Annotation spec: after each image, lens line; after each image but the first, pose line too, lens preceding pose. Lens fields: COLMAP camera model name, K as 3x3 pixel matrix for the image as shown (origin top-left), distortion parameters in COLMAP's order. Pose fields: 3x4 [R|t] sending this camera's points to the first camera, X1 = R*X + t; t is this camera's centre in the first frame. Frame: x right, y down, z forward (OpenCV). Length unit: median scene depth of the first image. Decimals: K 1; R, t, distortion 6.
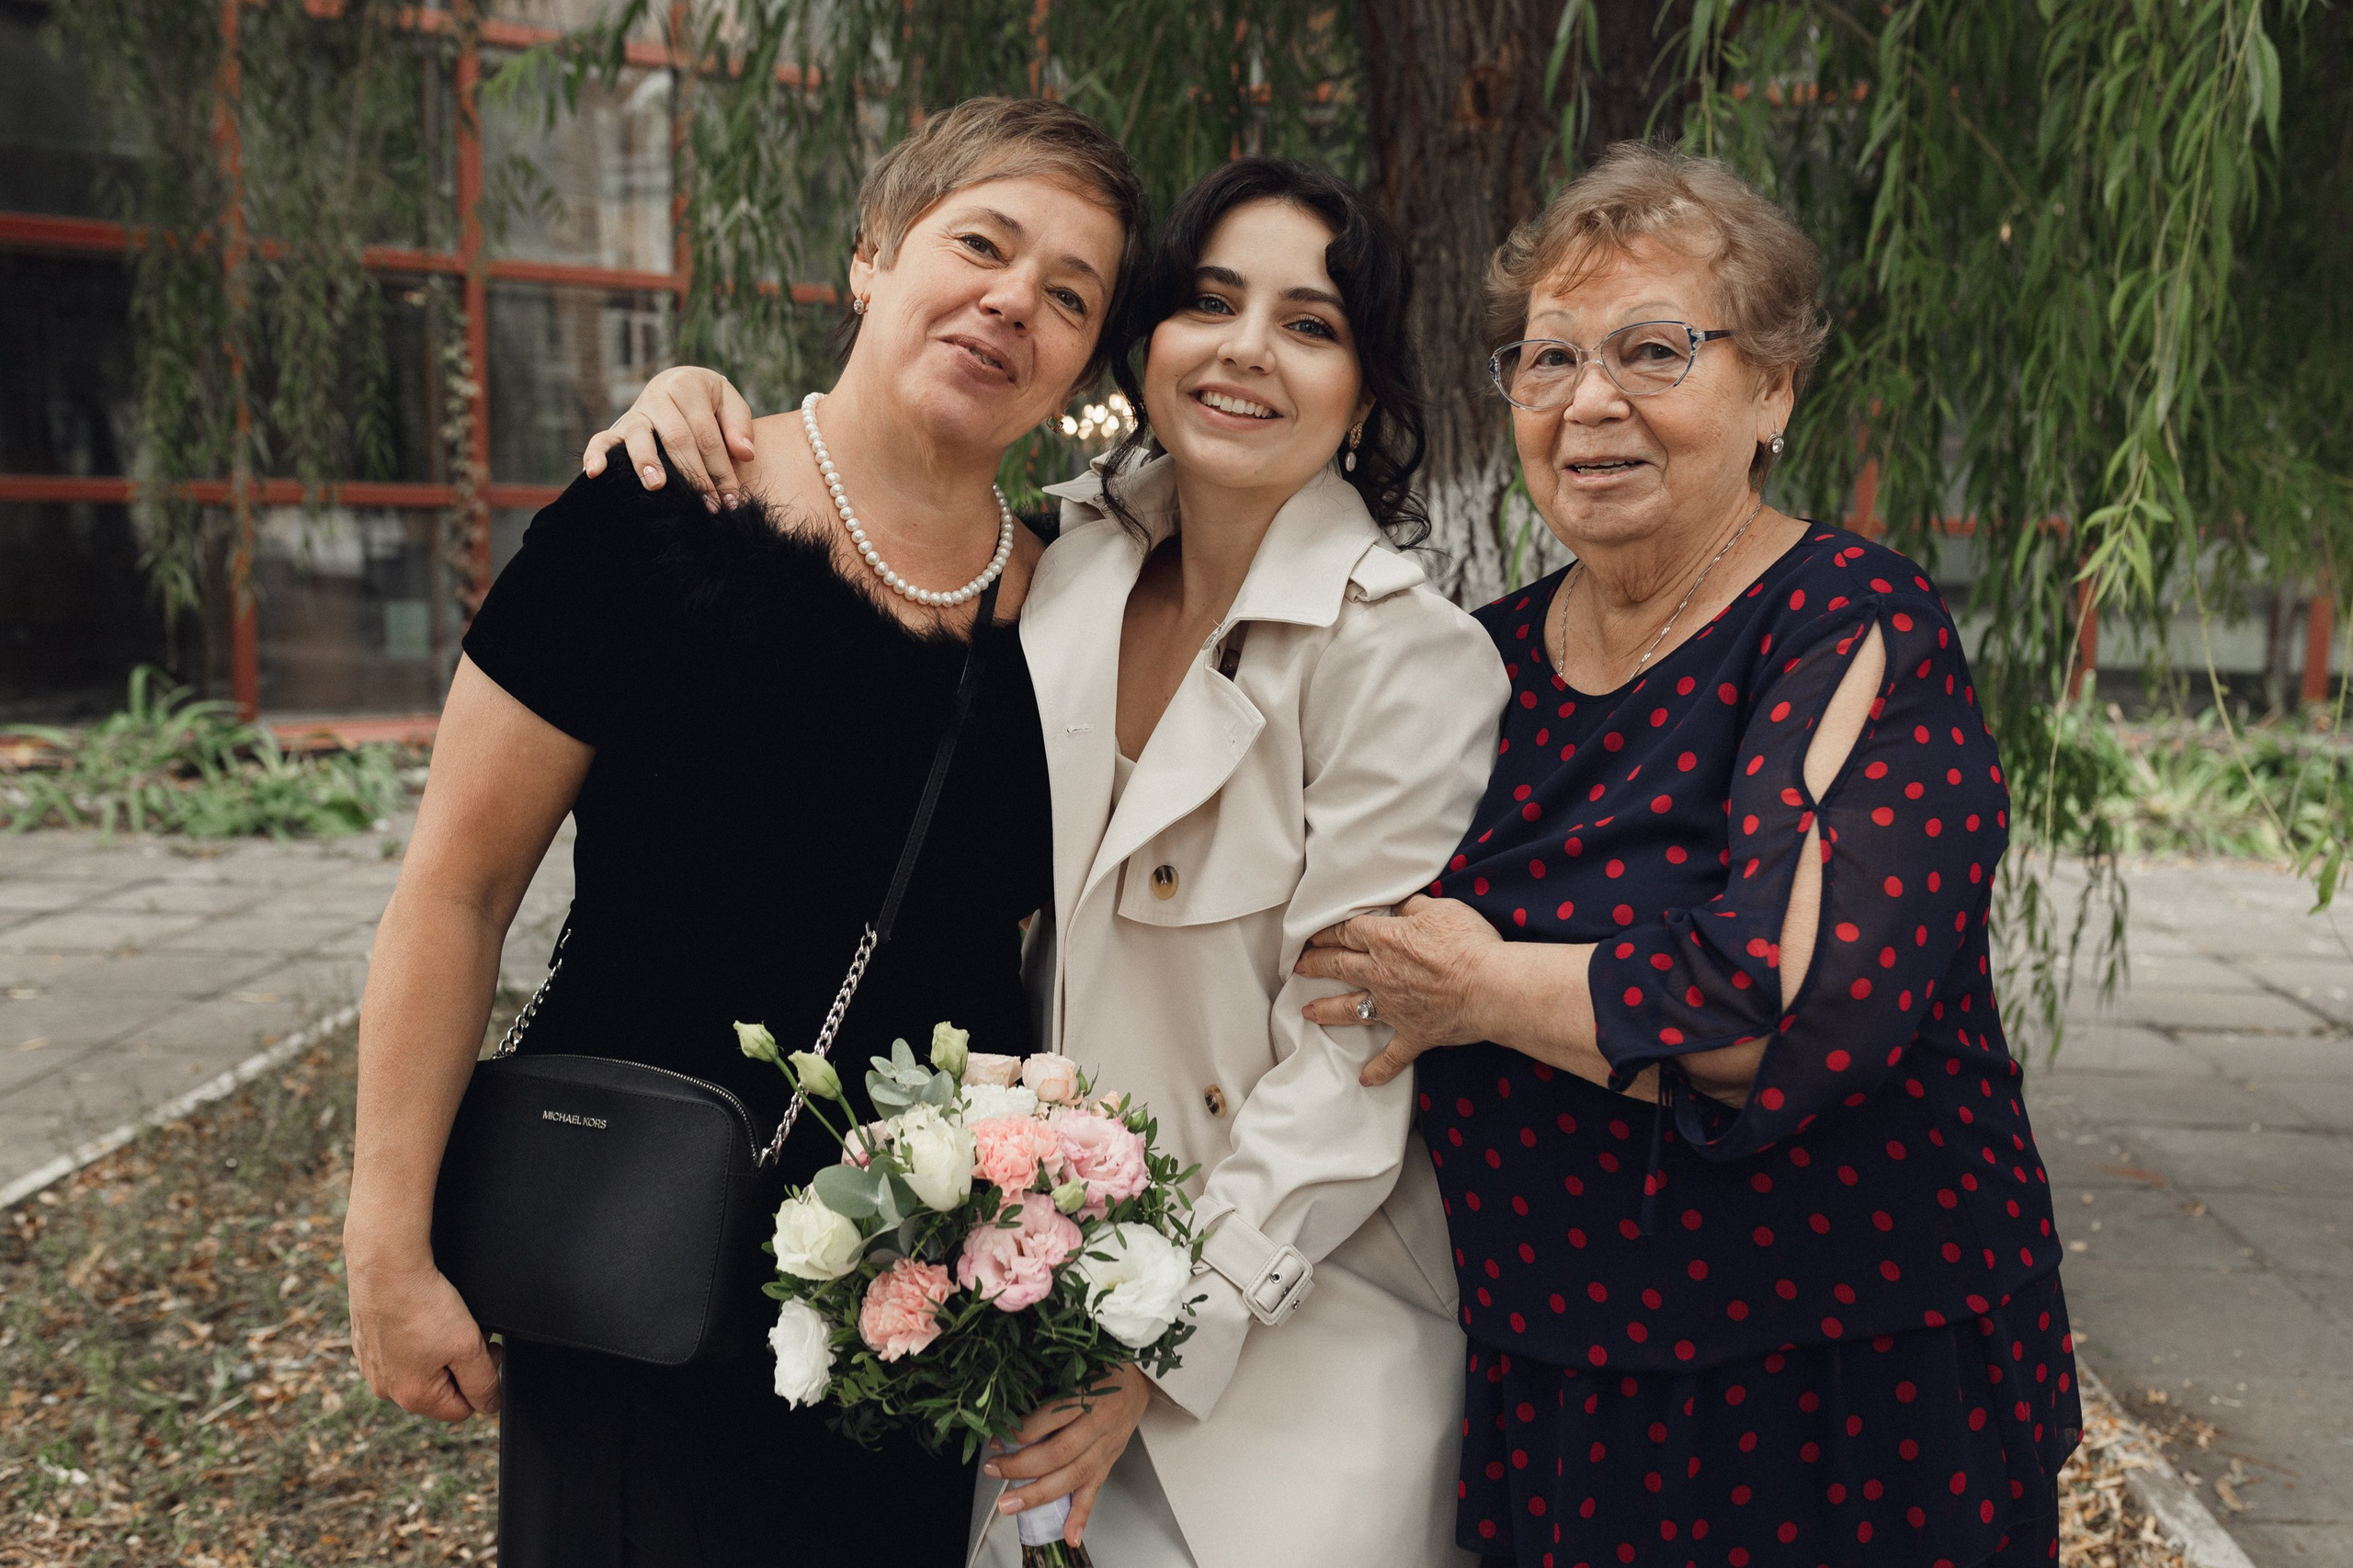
lens RADIAL K [[2273.3, 0, 1185.9], [0, 2273.3, 799.0], [0, 0, 1]] dist [0.004419, 0.000000]
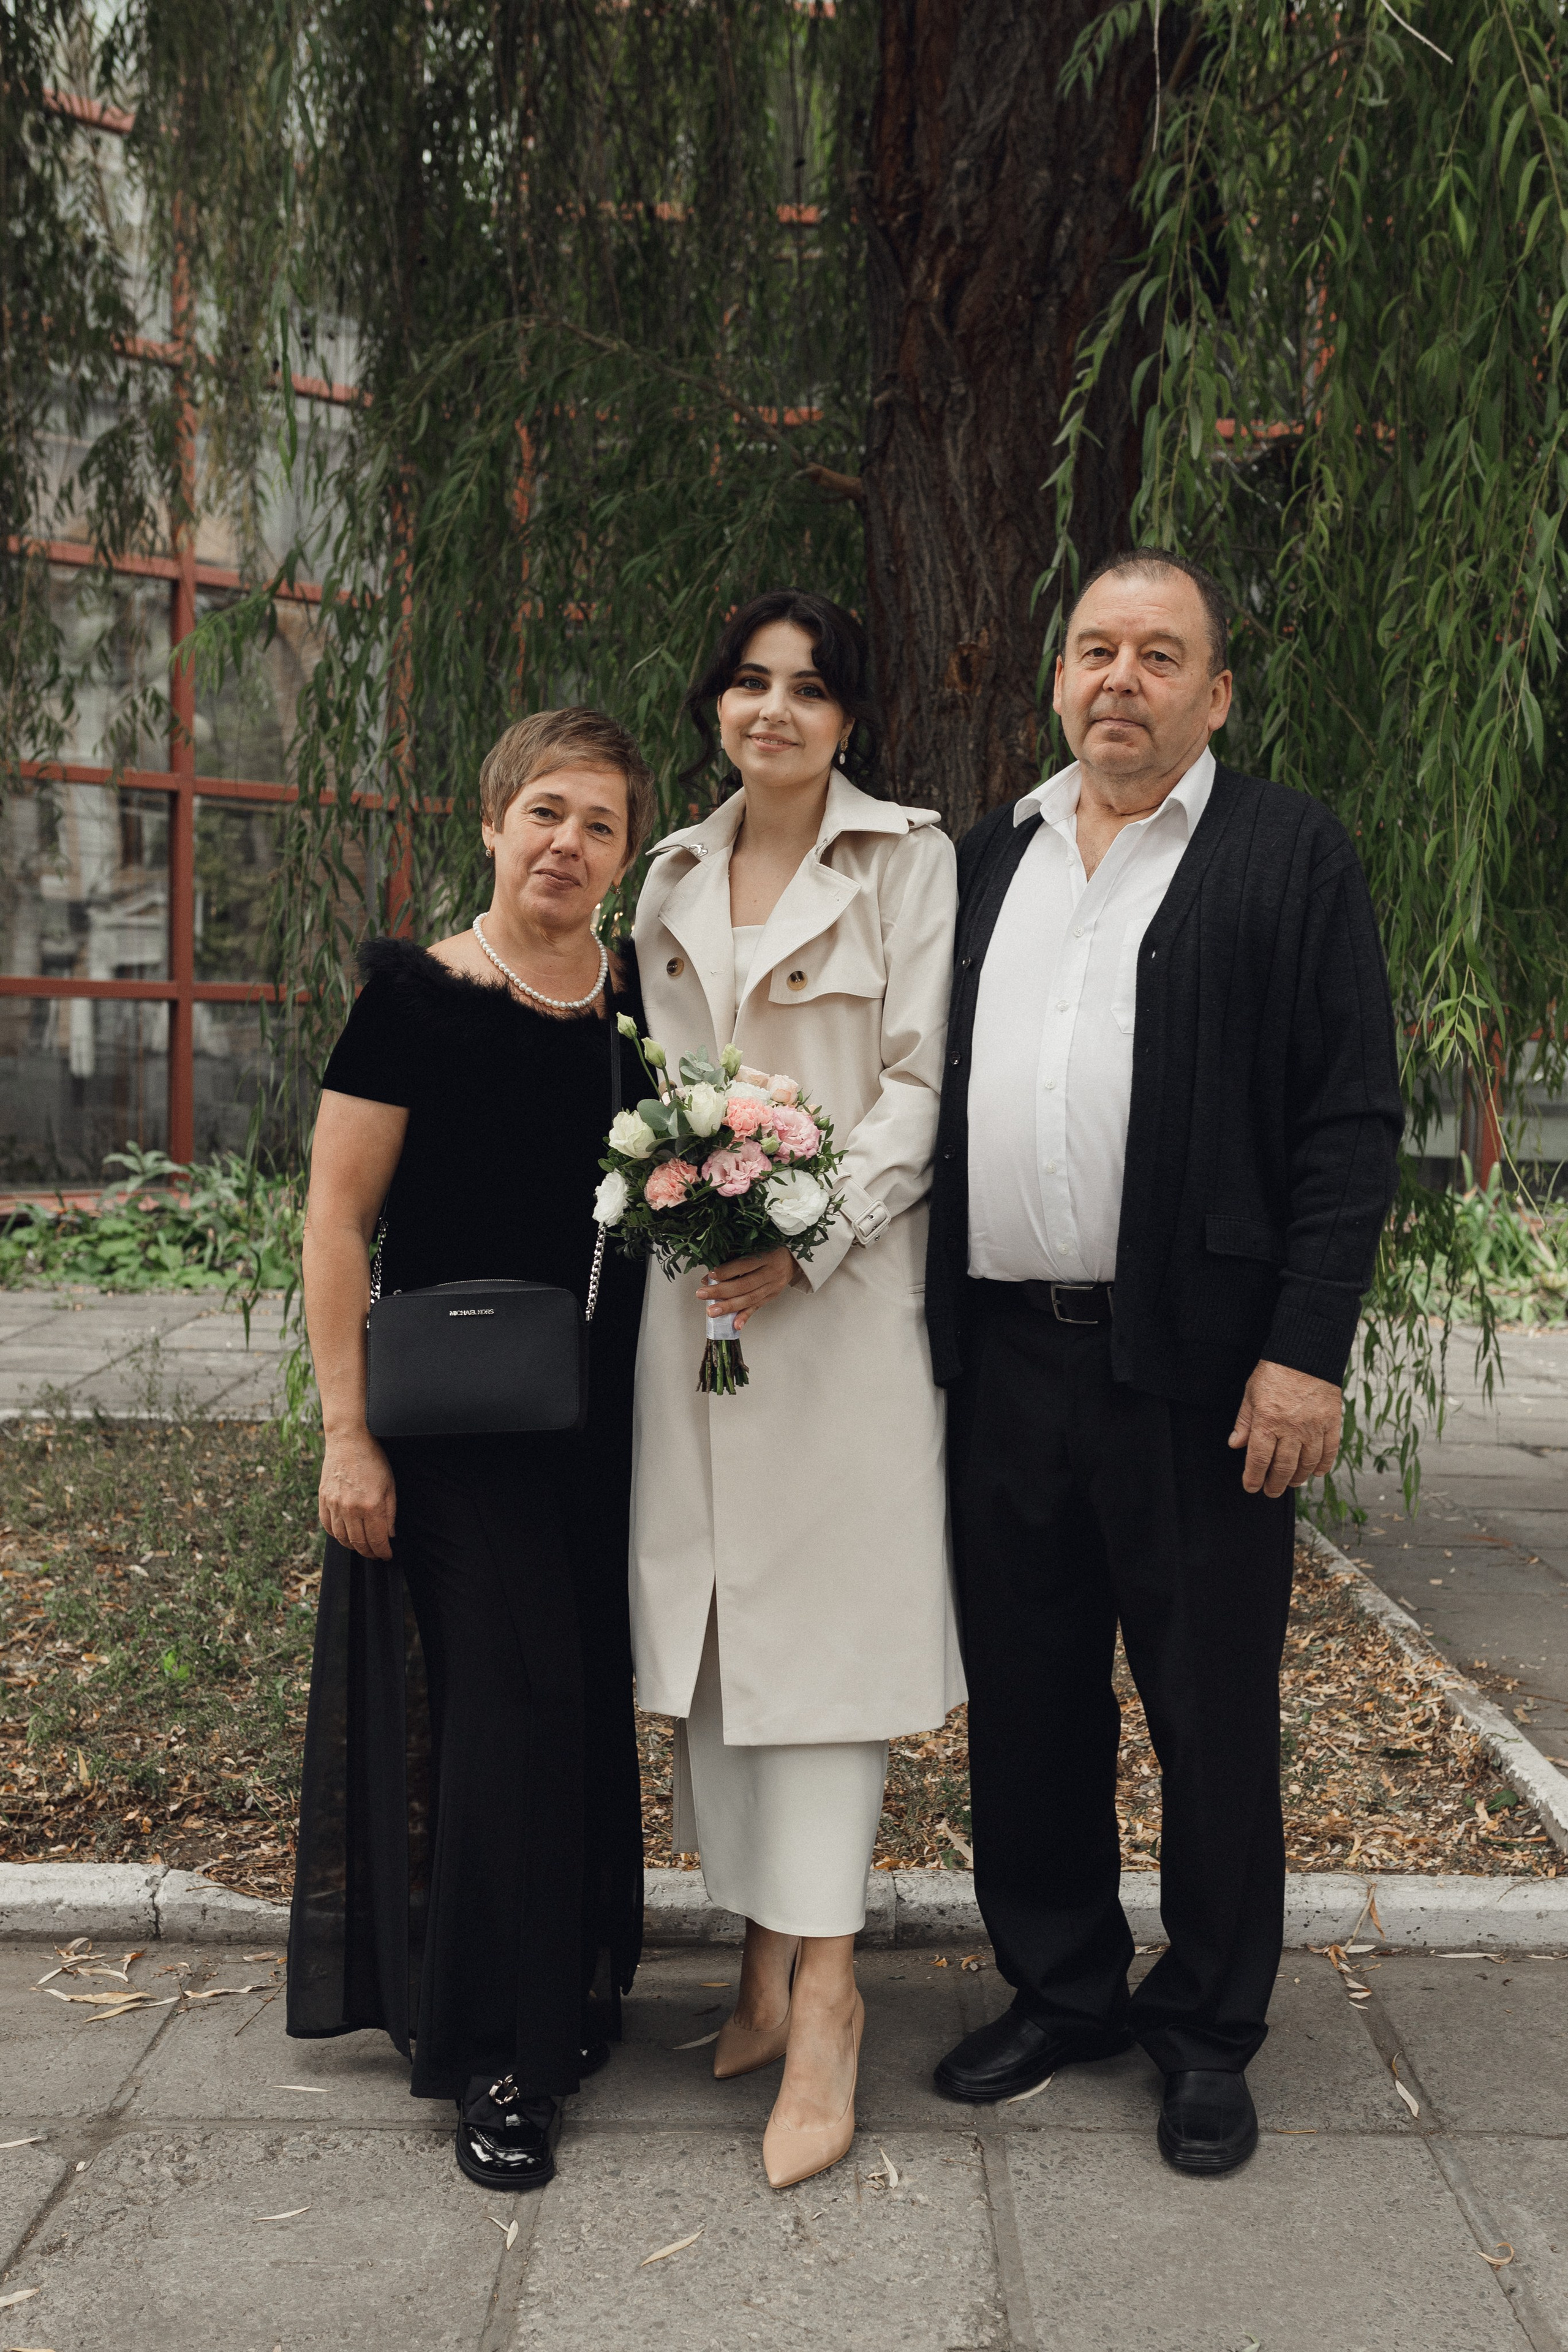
lens RADIAL K [[2399.7, 0, 824.2], [0, 2399.7, 1252.6], [0, 0, 1]] dist [0.001325, 0.000000]
pose [[0.995809, 0.002215, 0.091434, -0.053459], [0.000505, 0.999558, -0.029722, 0.041795], [-0.091459, 0.029644, 0.995367, -0.238322]]
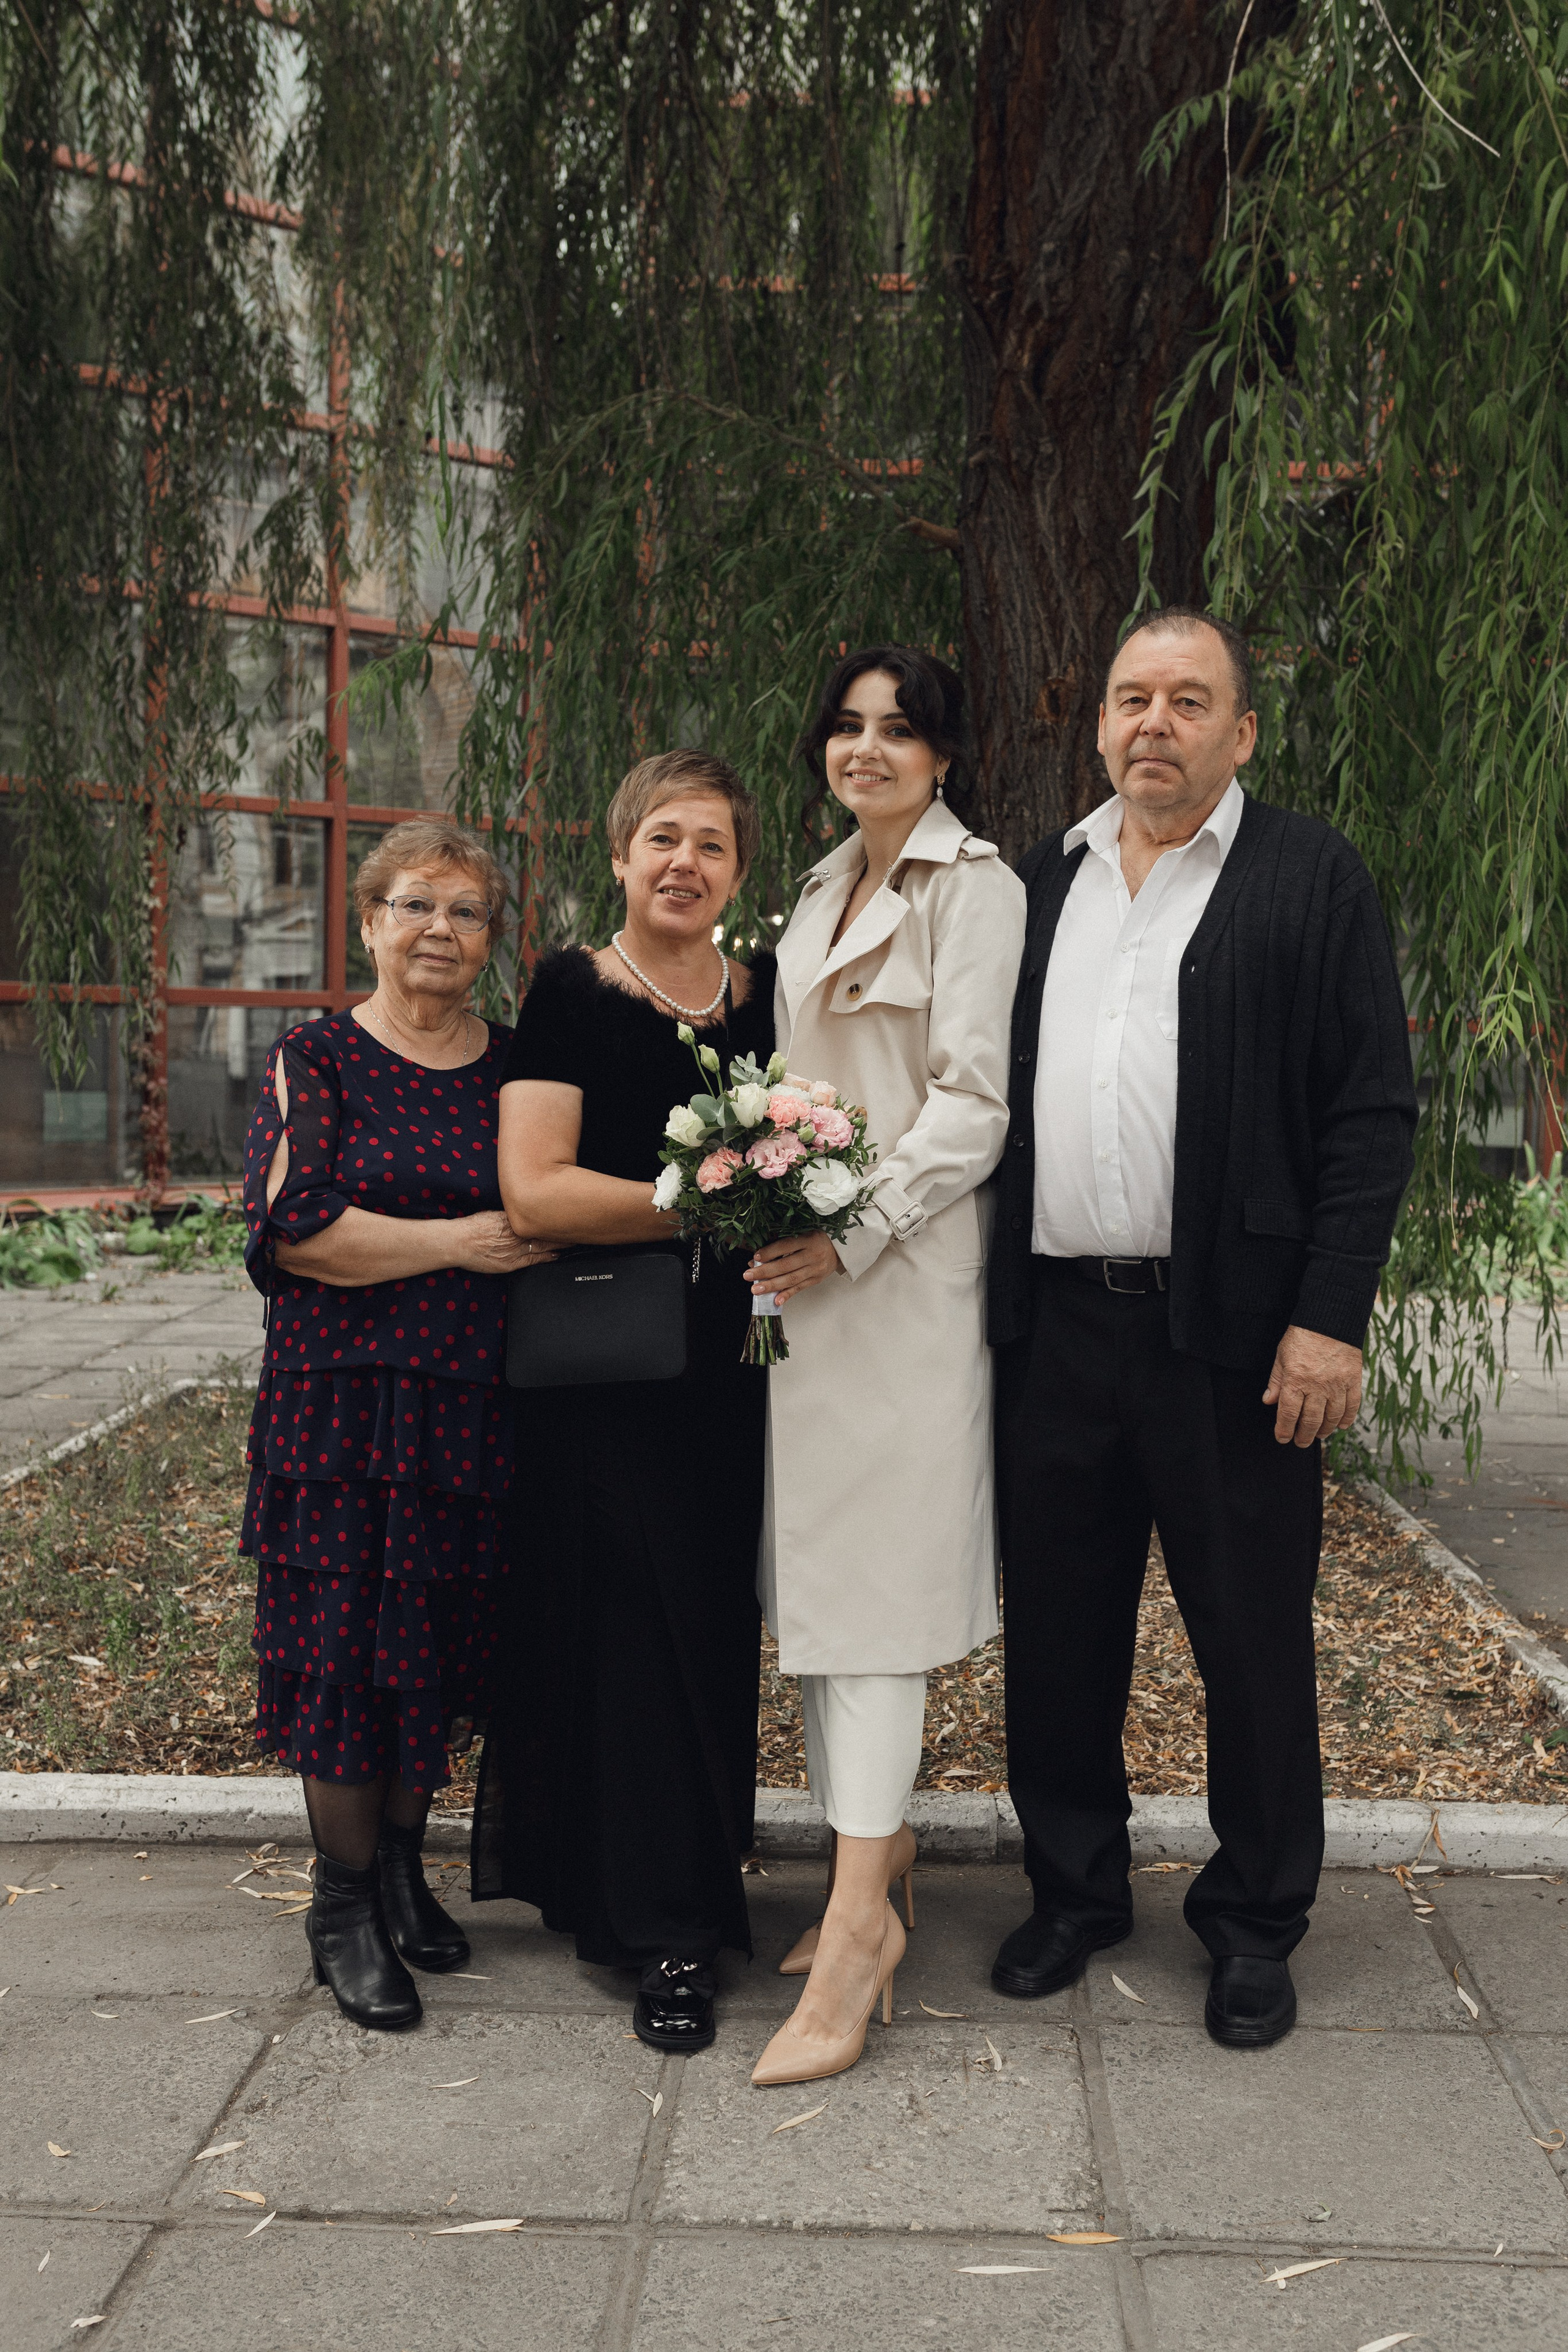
lens RADIAL K [[2272.4, 0, 790.1], [0, 2272.4, 1178.2], [0, 0, 1]] dist [0.004419, 0.000000]
pose [[0.999481, 0.000716, 0.032193, -0.057768], [0.001106, 0.998400, -0.056543, 0.044881], [-0.032182, 0.056550, 0.997881, -0.275021]]
